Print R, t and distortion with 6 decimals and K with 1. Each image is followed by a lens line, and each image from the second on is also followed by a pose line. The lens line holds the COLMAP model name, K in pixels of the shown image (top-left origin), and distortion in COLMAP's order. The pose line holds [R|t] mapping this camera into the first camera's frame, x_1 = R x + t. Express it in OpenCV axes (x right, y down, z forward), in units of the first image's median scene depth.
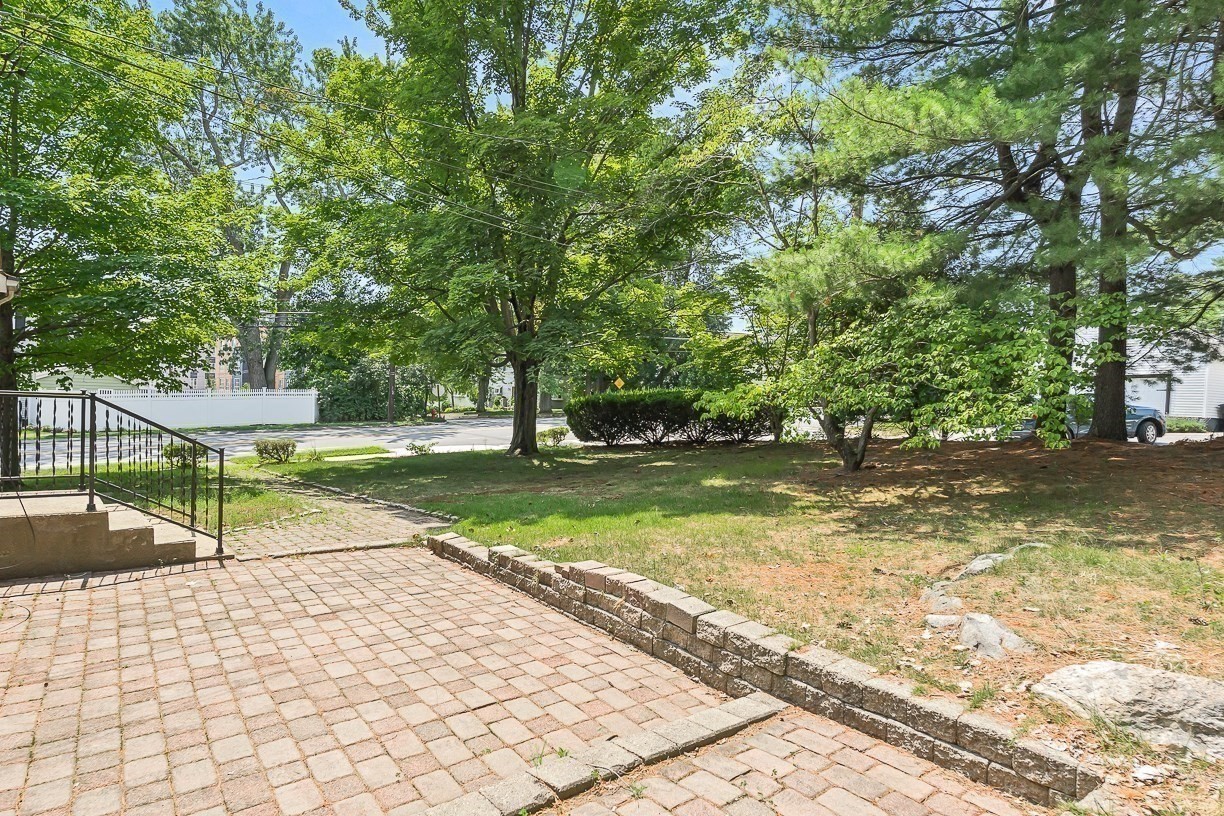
lens RADIAL K [[653.3, 0, 612.0], [0, 653.3, 408.0], [0, 0, 1]] dist [-0.002519, -0.000646]
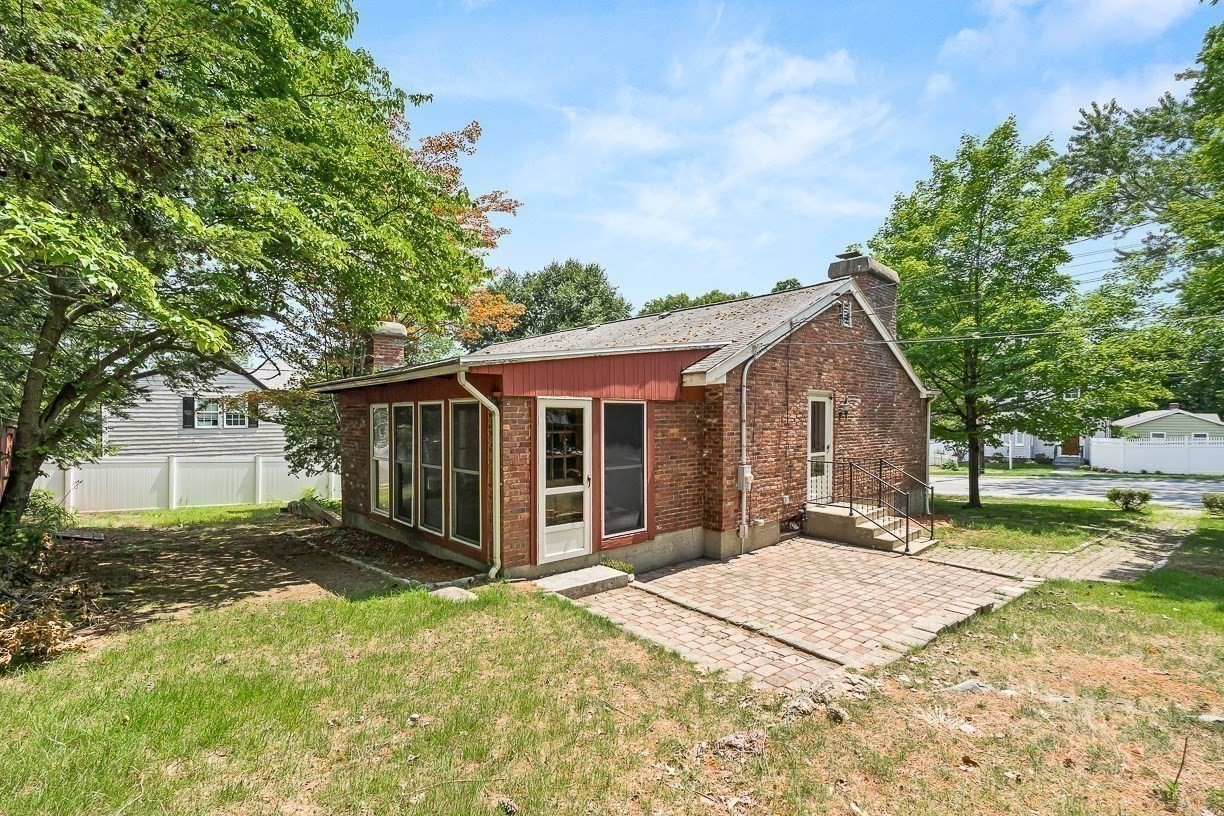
lens RADIAL K [[551.2, 0, 599.6], [0, 551.2, 409.4], [0, 0, 1]] dist [-0.003779, -0.000069]
pose [[-0.009004, -0.052042, -0.998604, 1.289307], [-0.005947, 0.998630, -0.051990, -0.116614], [0.999942, 0.005471, -0.009301, 0.220368]]
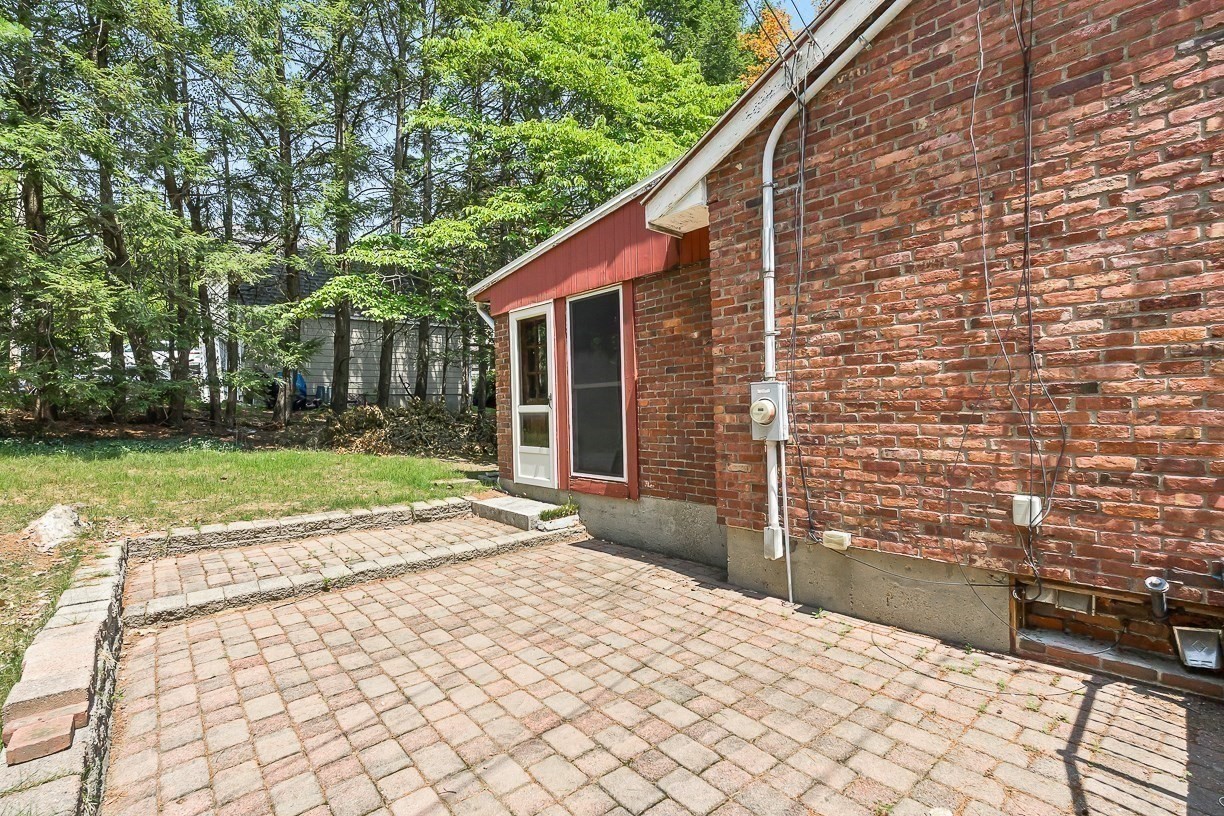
lens RADIAL K [[551.2, 0, 599.6], [0, 551.2, 409.4], [0, 0, 1]] dist [-0.003779, -0.000069]
pose [[-0.999780, -0.013878, -0.015709, -0.494334], [-0.014089, 0.999811, 0.013433, 0.016110], [0.015520, 0.013651, -0.999786, 1.563115]]
